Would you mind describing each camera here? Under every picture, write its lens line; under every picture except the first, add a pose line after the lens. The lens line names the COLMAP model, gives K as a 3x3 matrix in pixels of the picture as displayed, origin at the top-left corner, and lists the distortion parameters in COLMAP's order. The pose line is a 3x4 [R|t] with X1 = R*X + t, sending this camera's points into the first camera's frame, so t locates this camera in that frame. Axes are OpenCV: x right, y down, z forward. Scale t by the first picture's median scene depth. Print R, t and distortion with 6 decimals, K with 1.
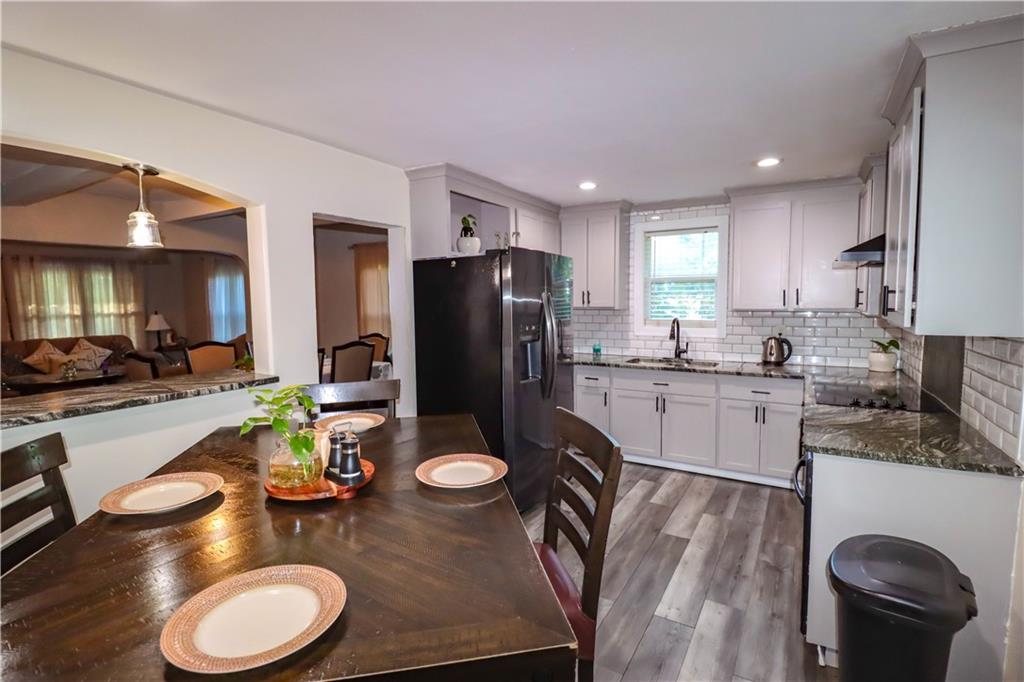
lens RADIAL K [[489.9, 0, 503.8], [0, 489.9, 341.5], [0, 0, 1]] dist [-0.005348, -0.002012]
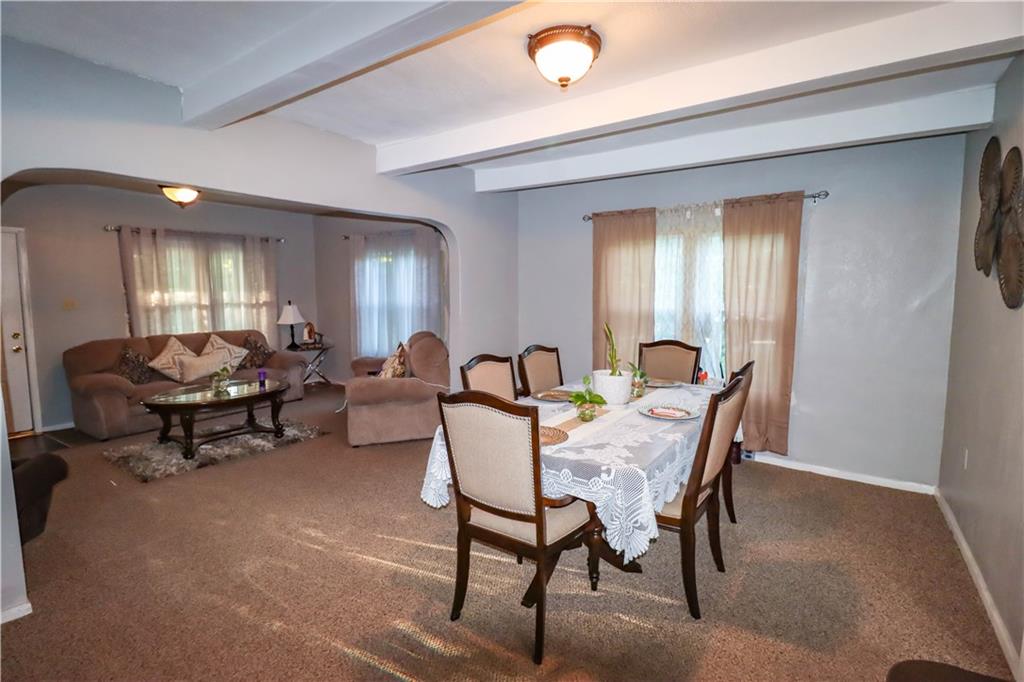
lens RADIAL K [[489.9, 0, 521.6], [0, 489.9, 336.4], [0, 0, 1]] dist [-0.005348, -0.002012]
pose [[0.998561, 0.014465, -0.051642, -0.318043], [-0.013971, 0.999853, 0.009905, -0.017971], [0.051777, -0.009169, 0.998617, 0.227852]]
